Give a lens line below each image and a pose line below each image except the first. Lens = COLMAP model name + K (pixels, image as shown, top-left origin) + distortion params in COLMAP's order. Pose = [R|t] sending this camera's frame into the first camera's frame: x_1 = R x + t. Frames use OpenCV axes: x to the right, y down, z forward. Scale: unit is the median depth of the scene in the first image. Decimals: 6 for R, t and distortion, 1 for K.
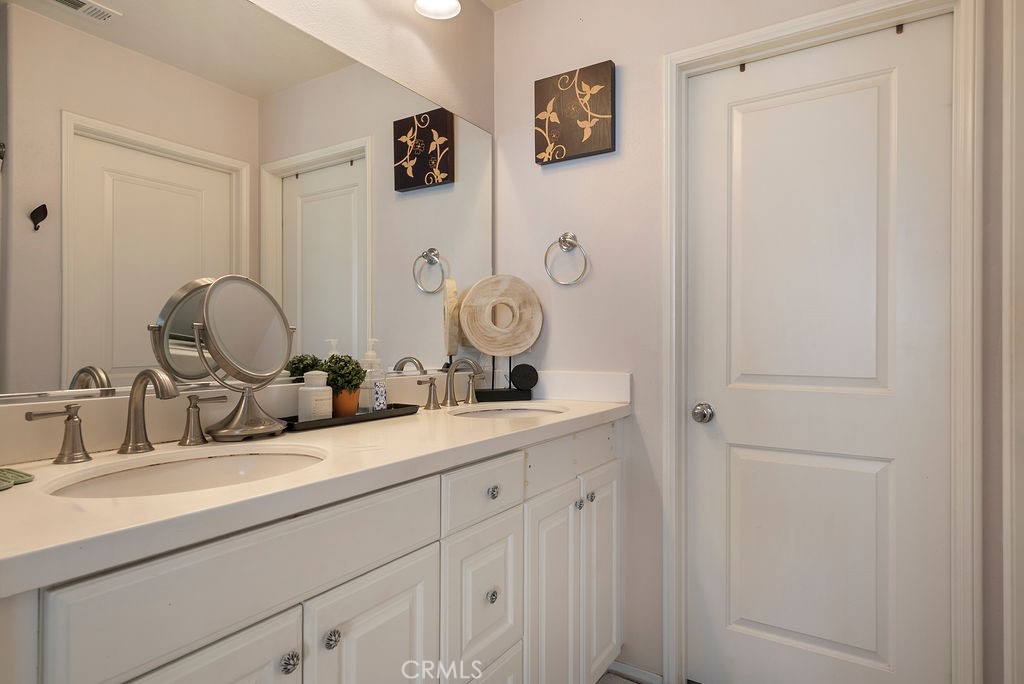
lens RADIAL K [[572.3, 0, 492.5], [0, 572.3, 341.1], [0, 0, 1]] dist [-0.001078, 0.002590]
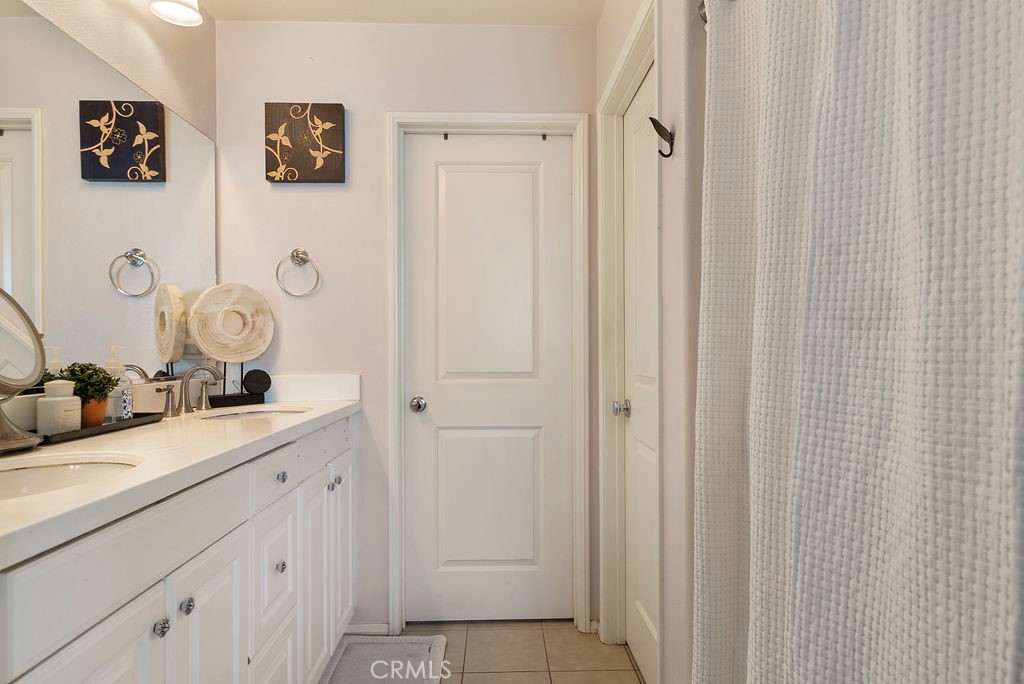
lens RADIAL K [[572.3, 0, 509.8], [0, 572.3, 344.8], [0, 0, 1]] dist [-0.001078, 0.002590]
pose [[0.820807, -0.000979, 0.571205, -0.167408], [0.003833, 0.999985, -0.003794, 0.000338], [-0.571193, 0.005304, 0.820798, -0.132027]]
